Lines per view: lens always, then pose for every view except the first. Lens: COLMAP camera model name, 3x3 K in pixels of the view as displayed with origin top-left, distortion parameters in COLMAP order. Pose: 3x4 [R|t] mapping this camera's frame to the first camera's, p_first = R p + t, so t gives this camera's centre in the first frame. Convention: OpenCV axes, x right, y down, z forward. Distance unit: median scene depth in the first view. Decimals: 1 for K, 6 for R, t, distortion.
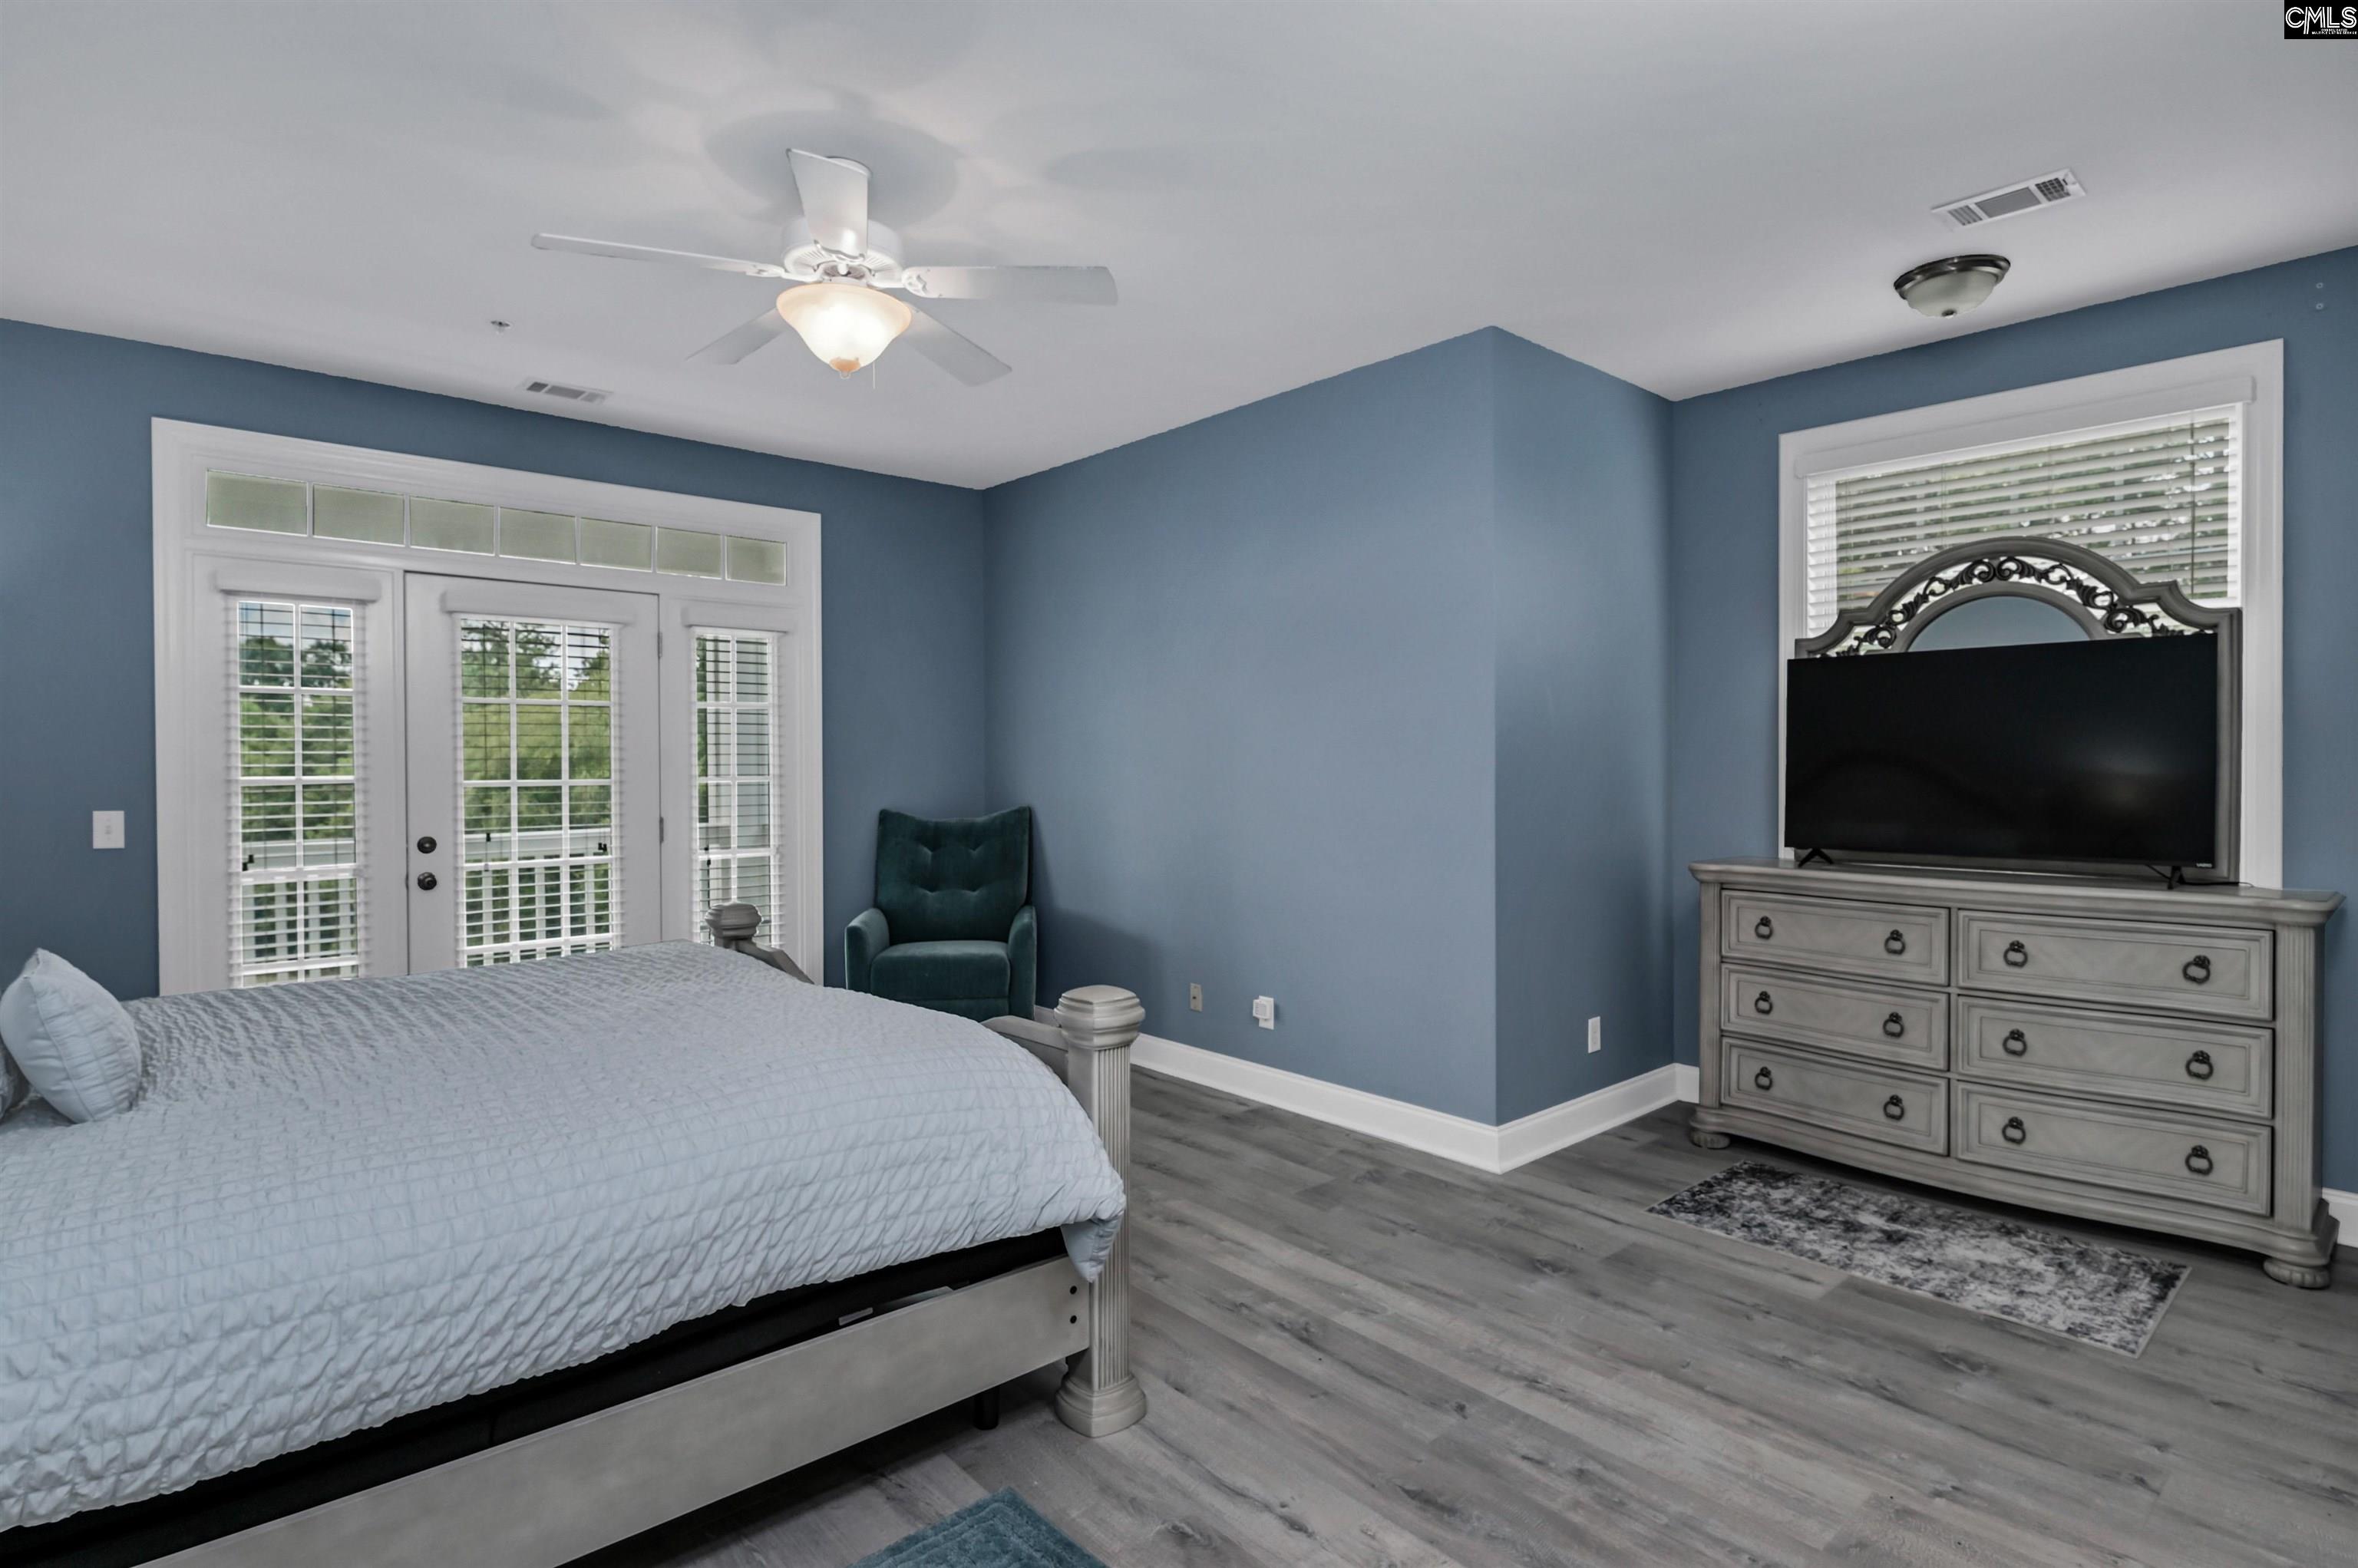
lens RADIAL K [[1185.0, 0, 1179.0], [0, 1185.0, 784.0], [0, 0, 1]] dist [-0.027927, -0.000275]
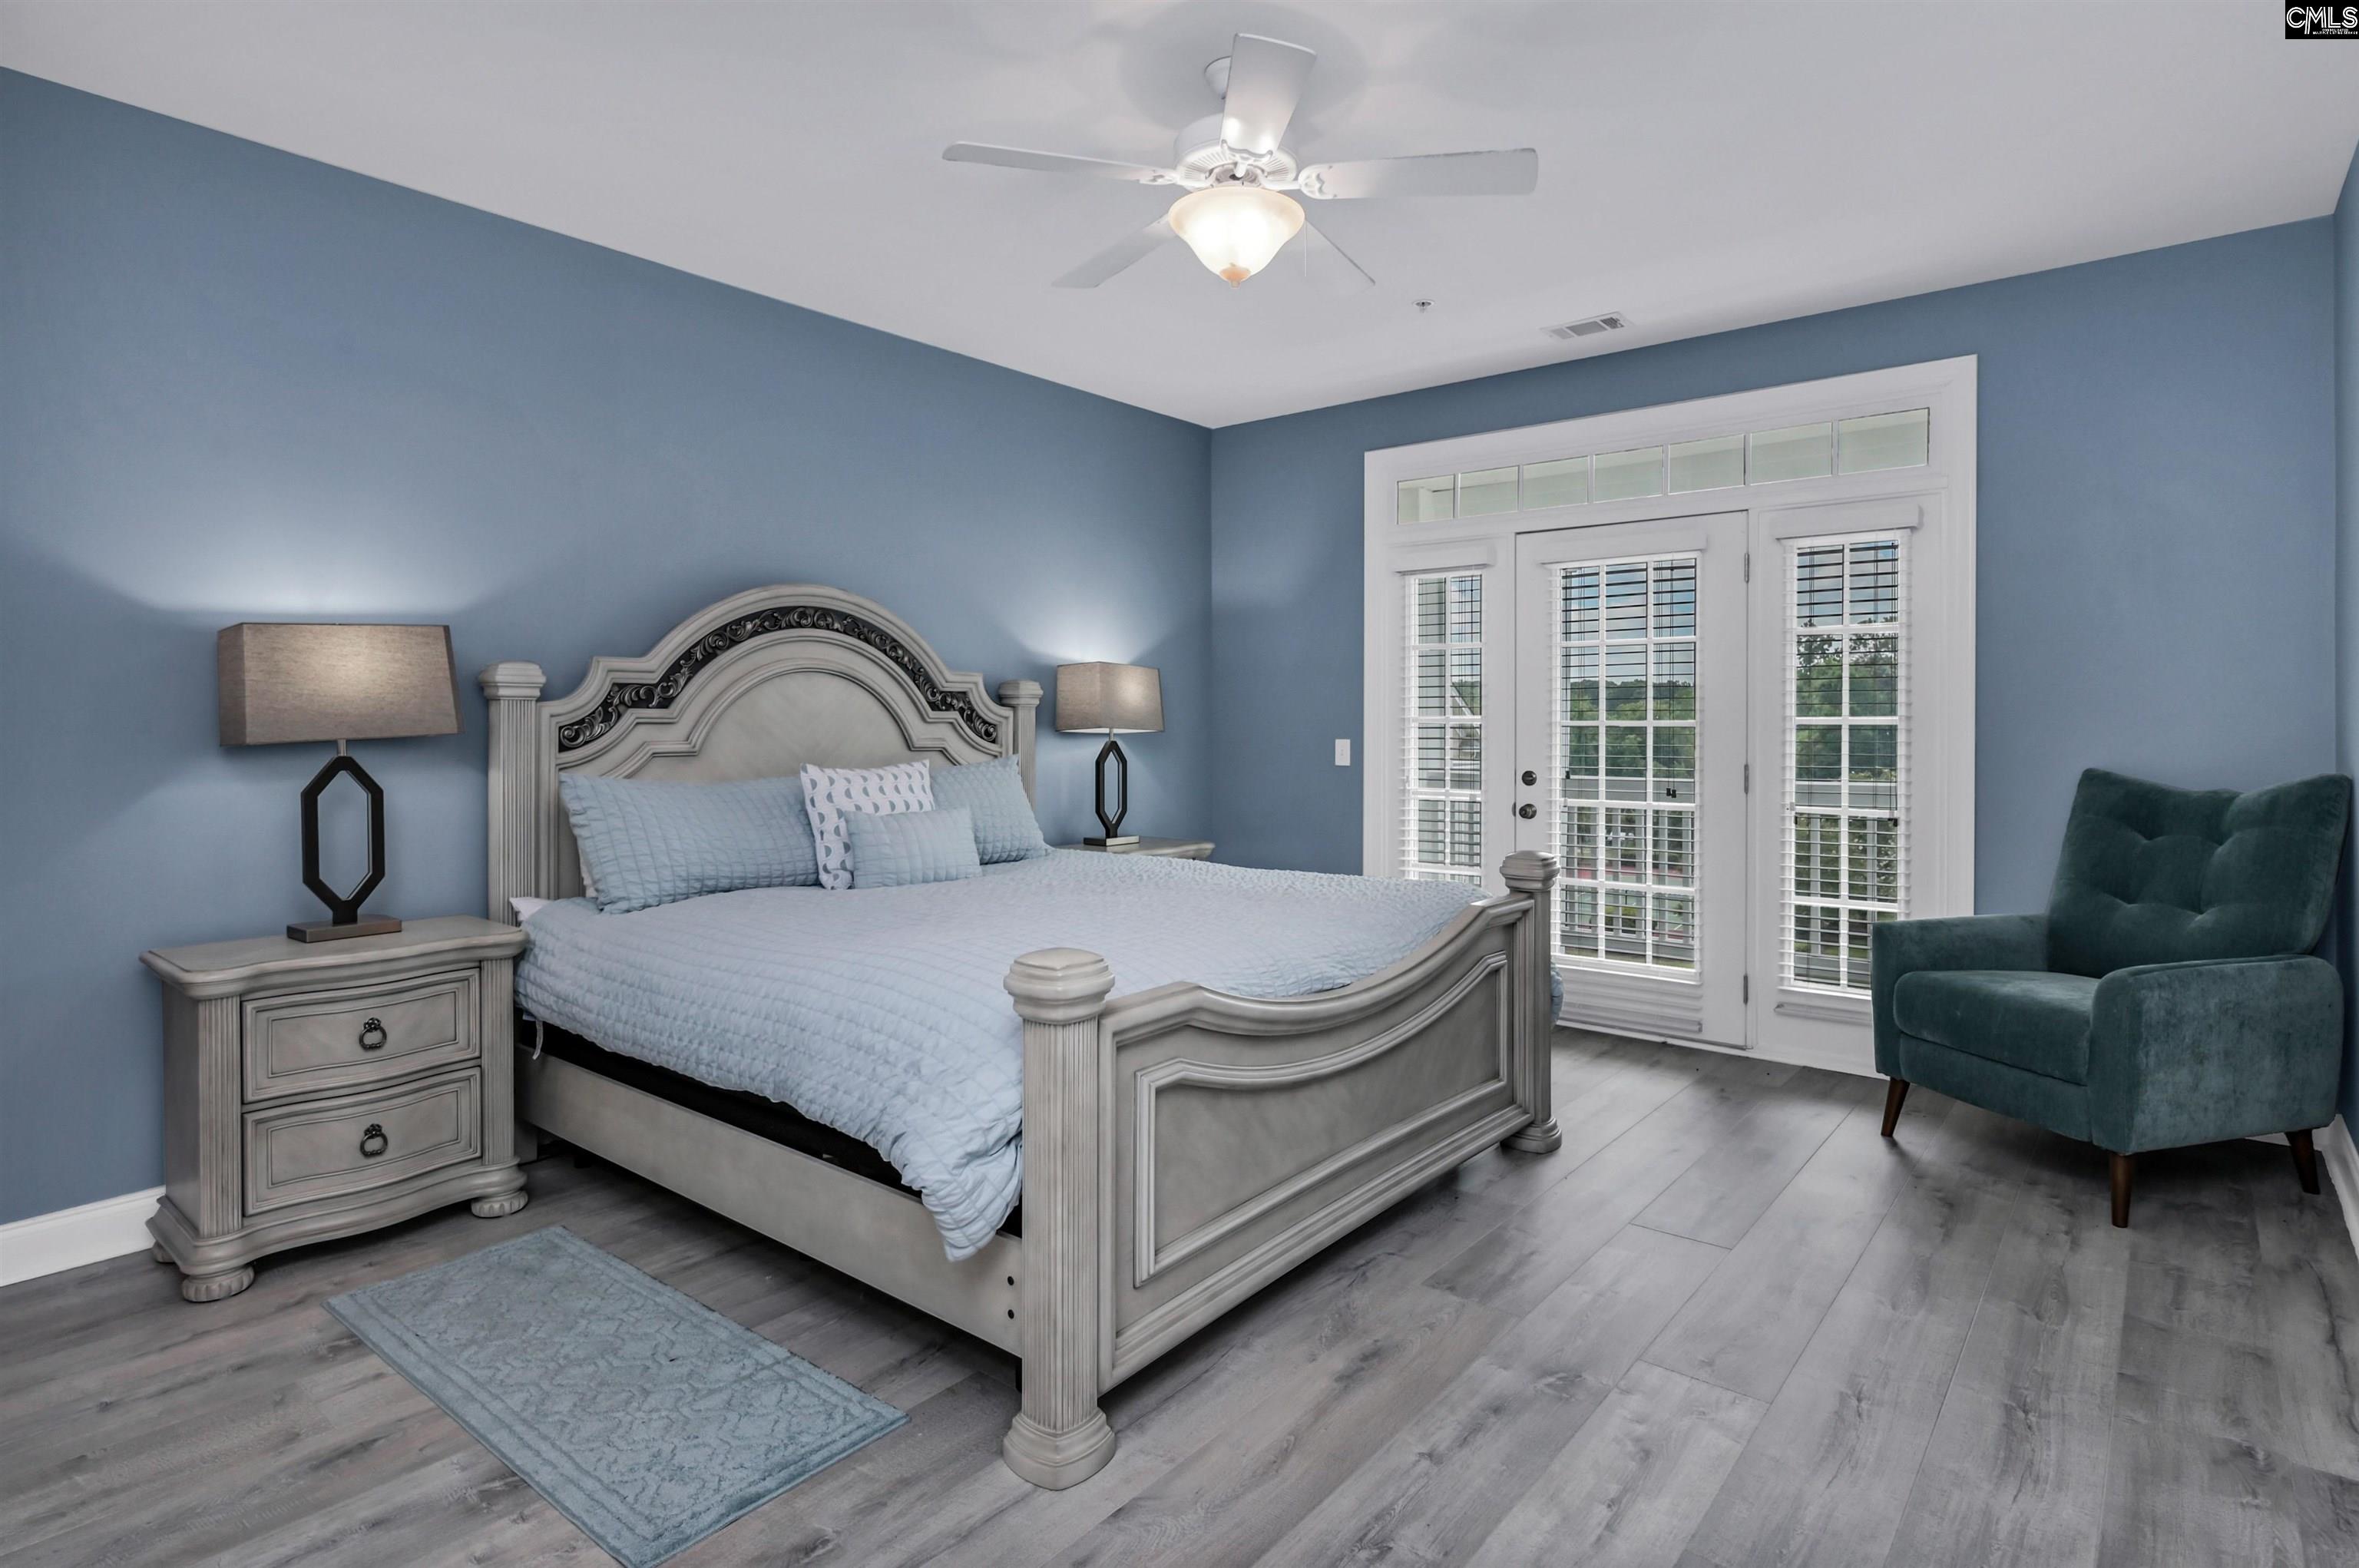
lens RADIAL K [[1184.4, 0, 1182.7], [0, 1184.4, 739.3], [0, 0, 1]] dist [-0.001895, -0.000336]
pose [[0.163734, 0.017306, -0.986353, 0.454010], [-0.016124, 0.999759, 0.014865, 0.004562], [0.986373, 0.013470, 0.163974, 0.552622]]
